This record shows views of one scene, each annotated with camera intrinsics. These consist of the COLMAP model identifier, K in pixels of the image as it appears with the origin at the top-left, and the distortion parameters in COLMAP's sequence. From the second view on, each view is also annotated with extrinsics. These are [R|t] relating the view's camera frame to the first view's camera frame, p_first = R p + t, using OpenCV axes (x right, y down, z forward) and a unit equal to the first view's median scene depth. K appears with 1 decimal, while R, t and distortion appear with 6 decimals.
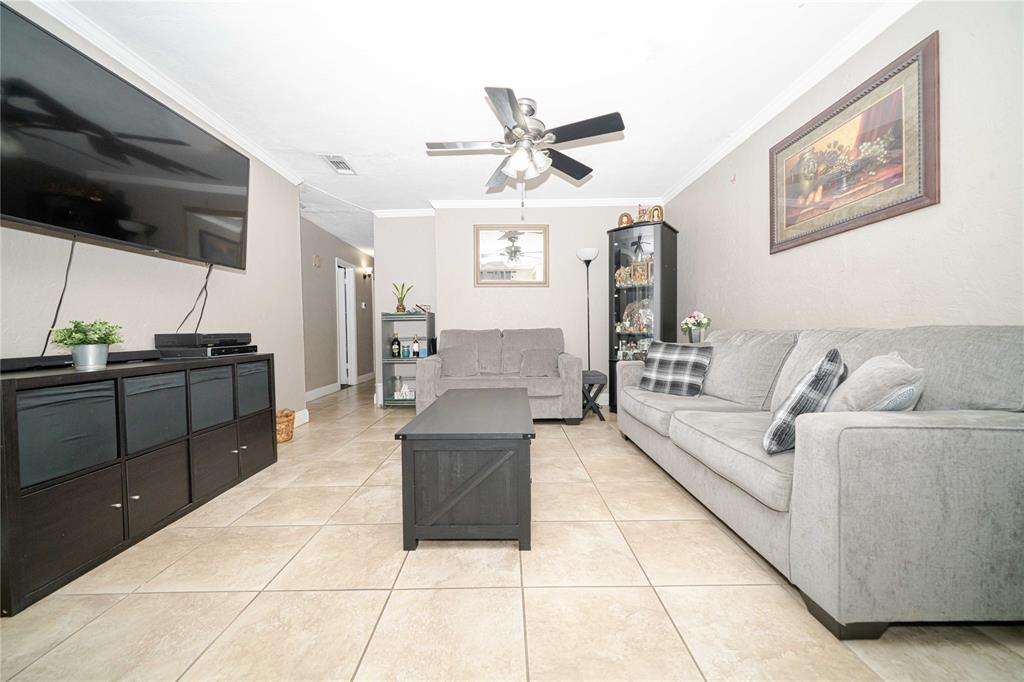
lens RADIAL K [[379.7, 0, 506.5], [0, 379.7, 335.8], [0, 0, 1]] dist [-0.000193, 0.000041]
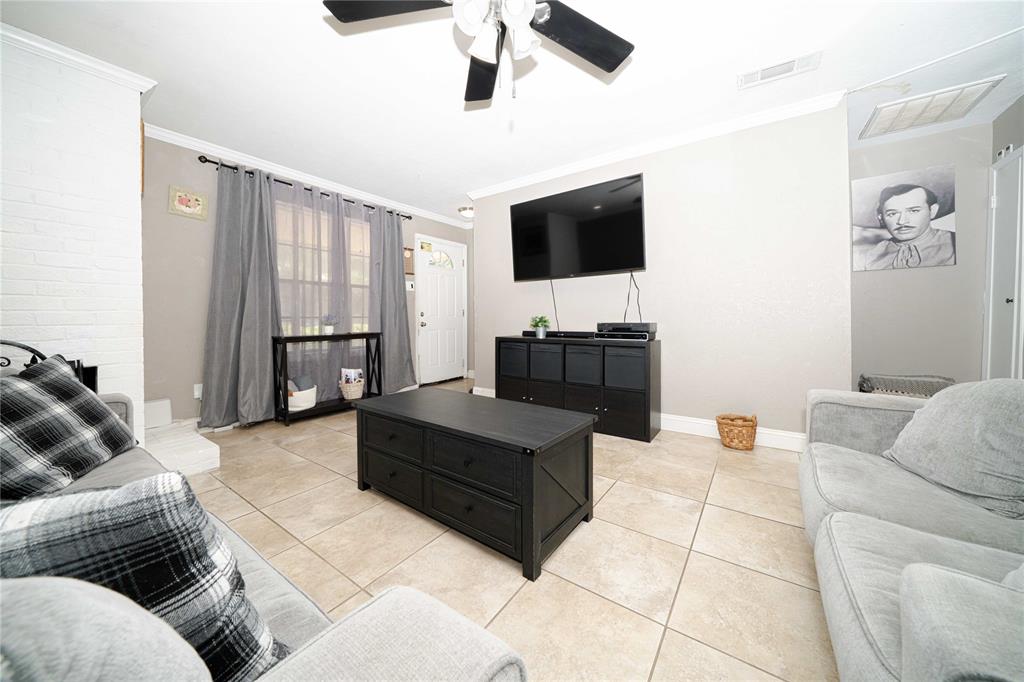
lens RADIAL K [[361.2, 0, 507.7], [0, 361.2, 322.6], [0, 0, 1]] dist [-0.000249, 0.000001]
pose [[-0.585847, 0.025520, -0.810020, 0.471649], [-0.000364, 0.999496, 0.031752, -0.044158], [0.810422, 0.018897, -0.585542, 1.310980]]
